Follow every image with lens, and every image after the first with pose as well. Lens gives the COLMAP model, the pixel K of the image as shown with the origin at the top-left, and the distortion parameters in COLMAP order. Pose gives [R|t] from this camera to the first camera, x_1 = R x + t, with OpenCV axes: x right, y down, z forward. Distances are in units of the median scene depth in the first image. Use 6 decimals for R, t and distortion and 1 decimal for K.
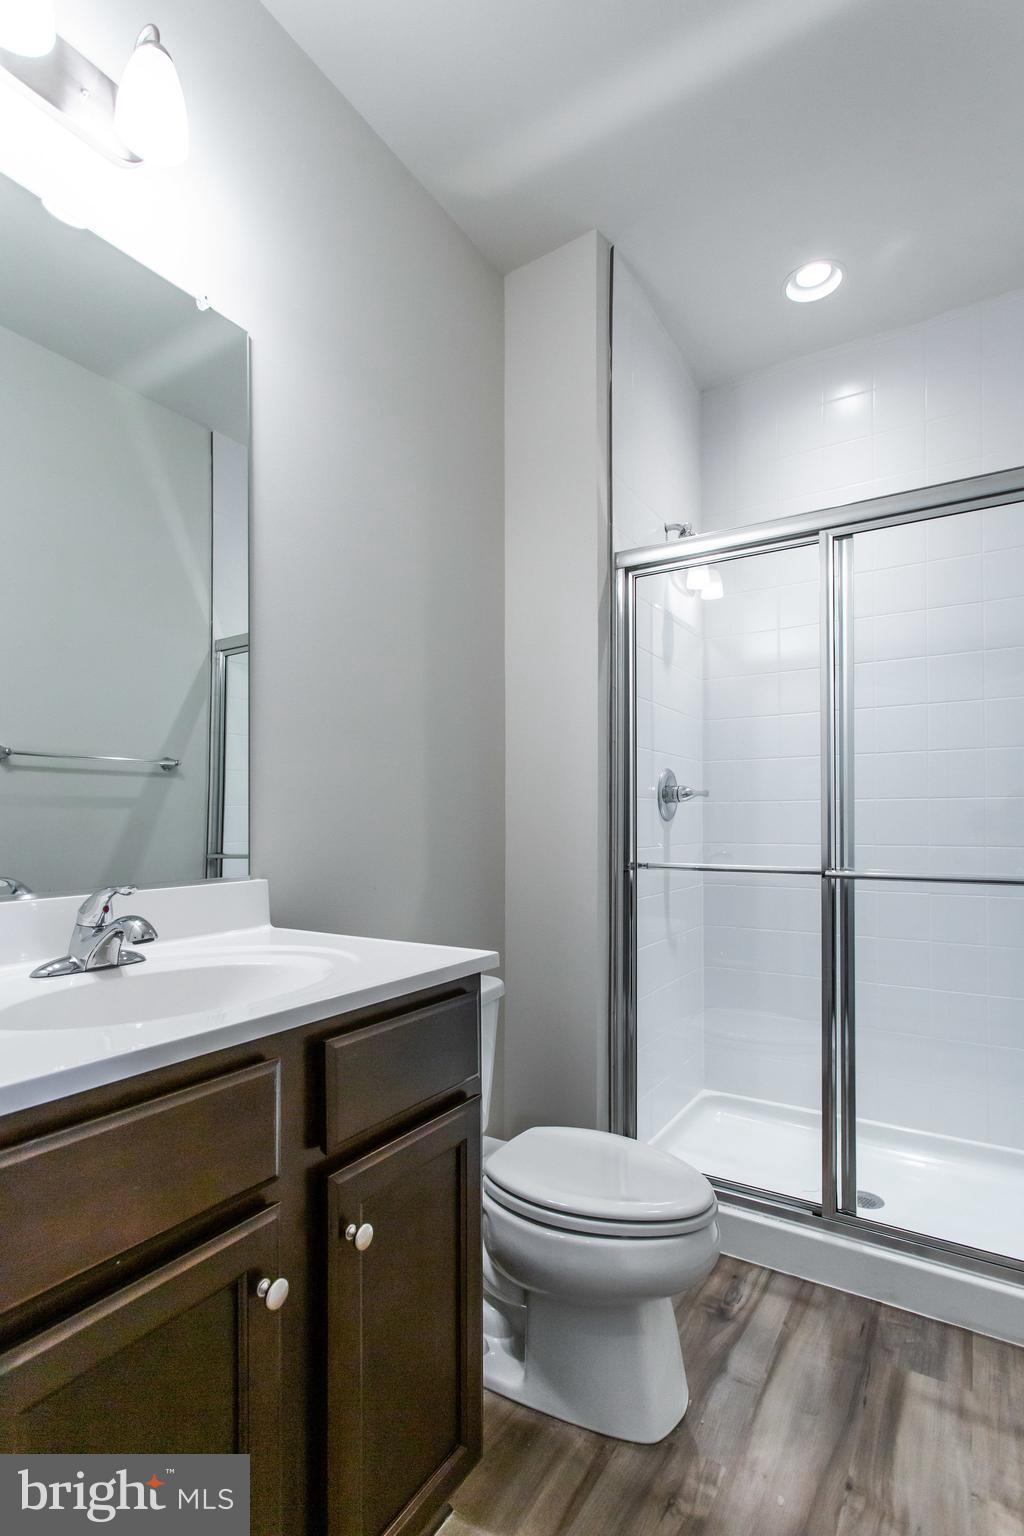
lens RADIAL K [[750.0, 0, 510.1], [0, 750.0, 819.0], [0, 0, 1]] dist [-0.000102, 0.000535]
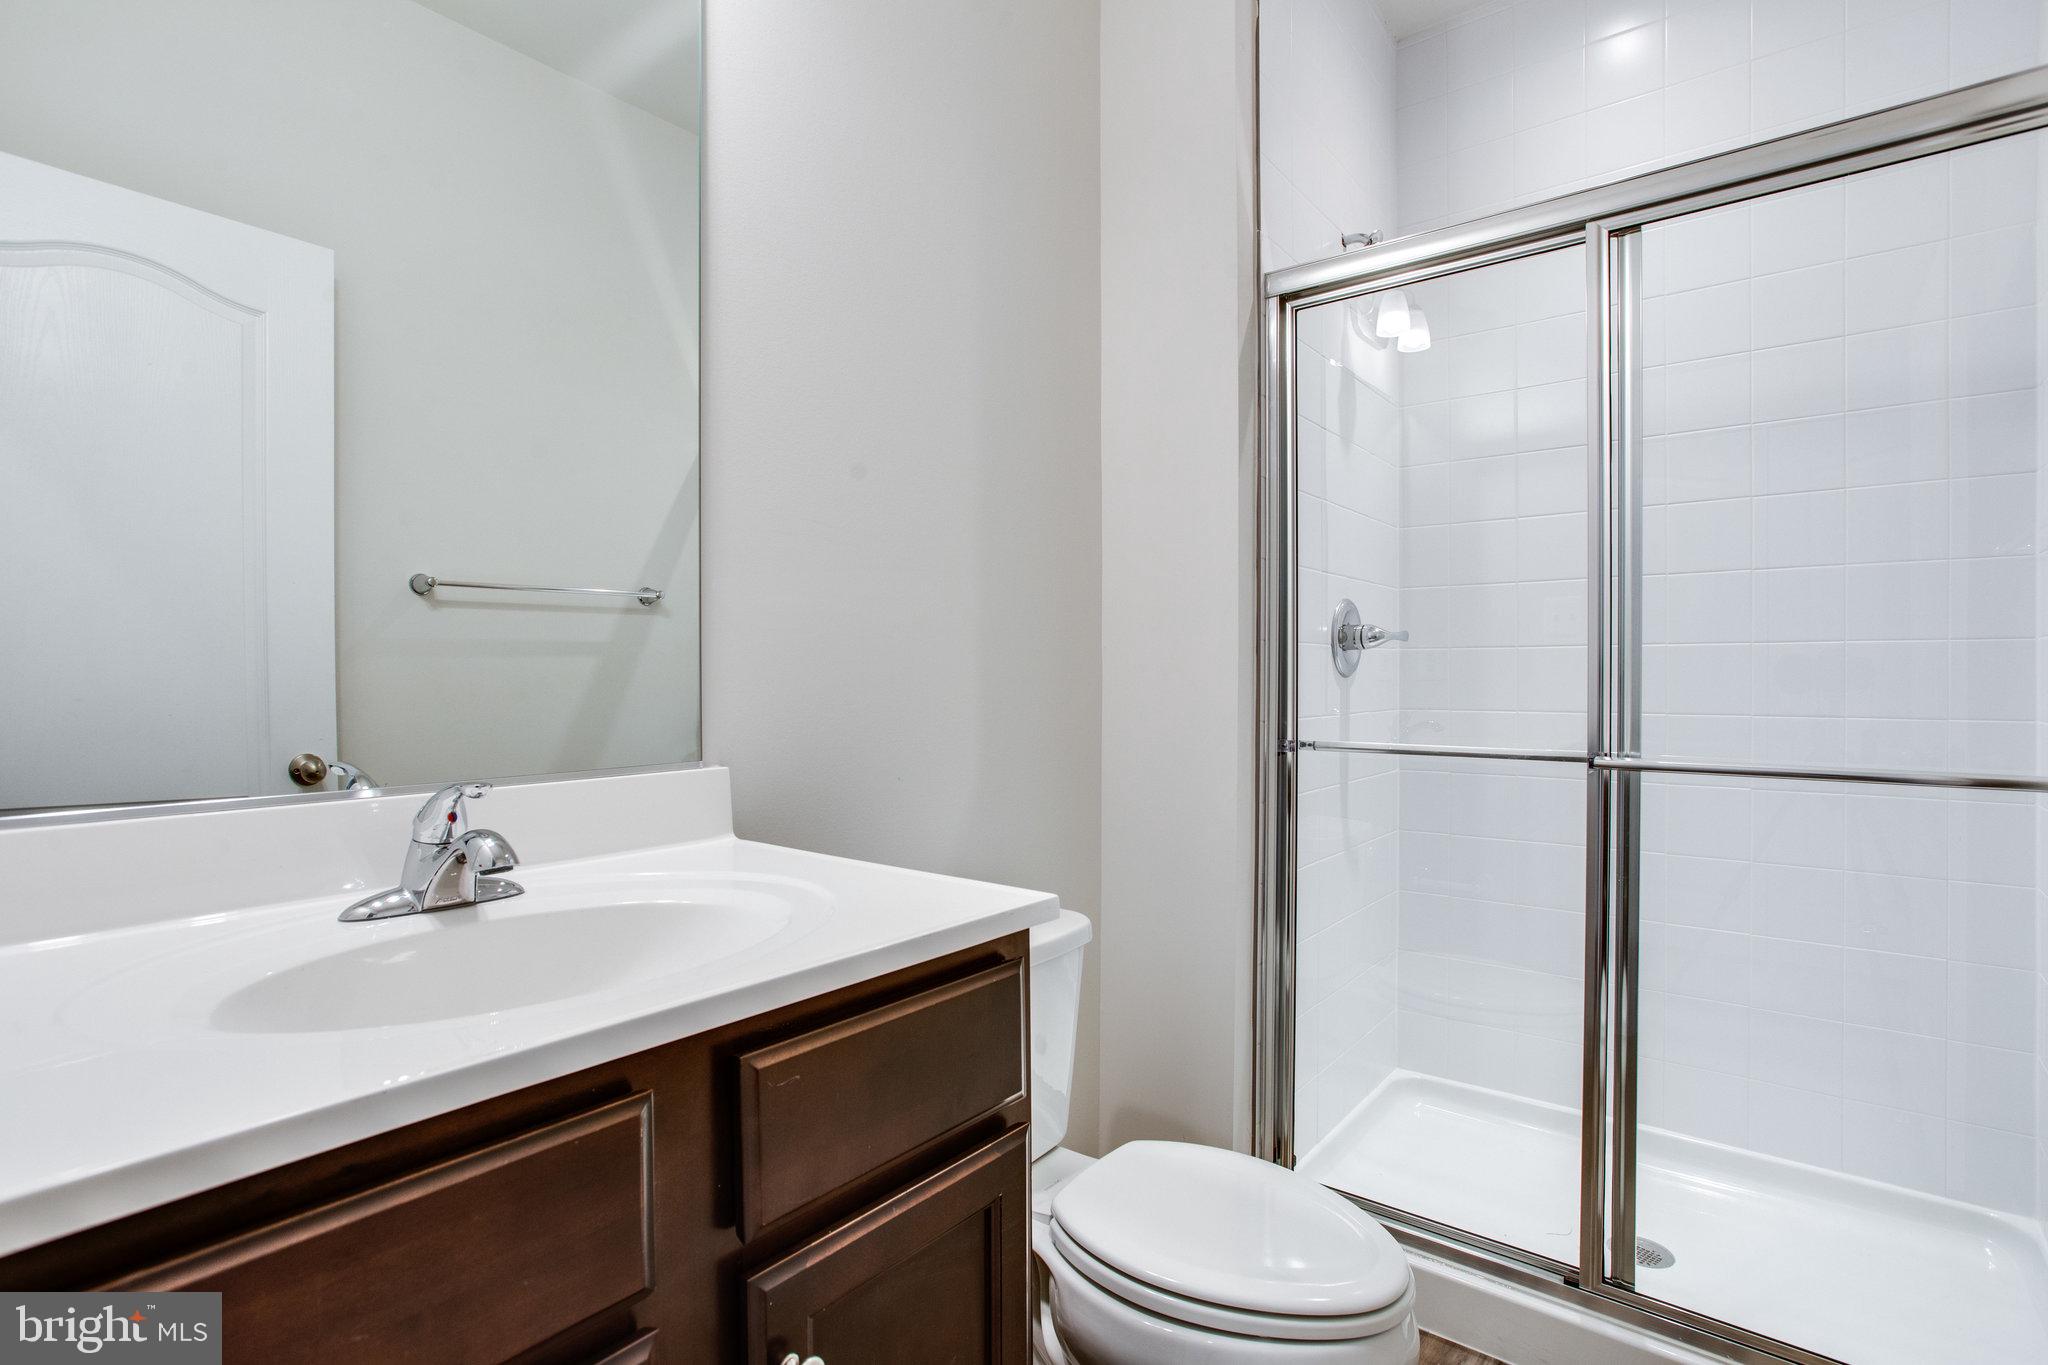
lens RADIAL K [[1012.2, 0, 1031.4], [0, 1012.2, 679.8], [0, 0, 1]] dist [-0.042225, 0.011852]
pose [[0.995025, 0.002261, -0.099597, 0.027419], [-0.001250, 0.999947, 0.010215, -0.005112], [0.099614, -0.010040, 0.994975, 0.105047]]
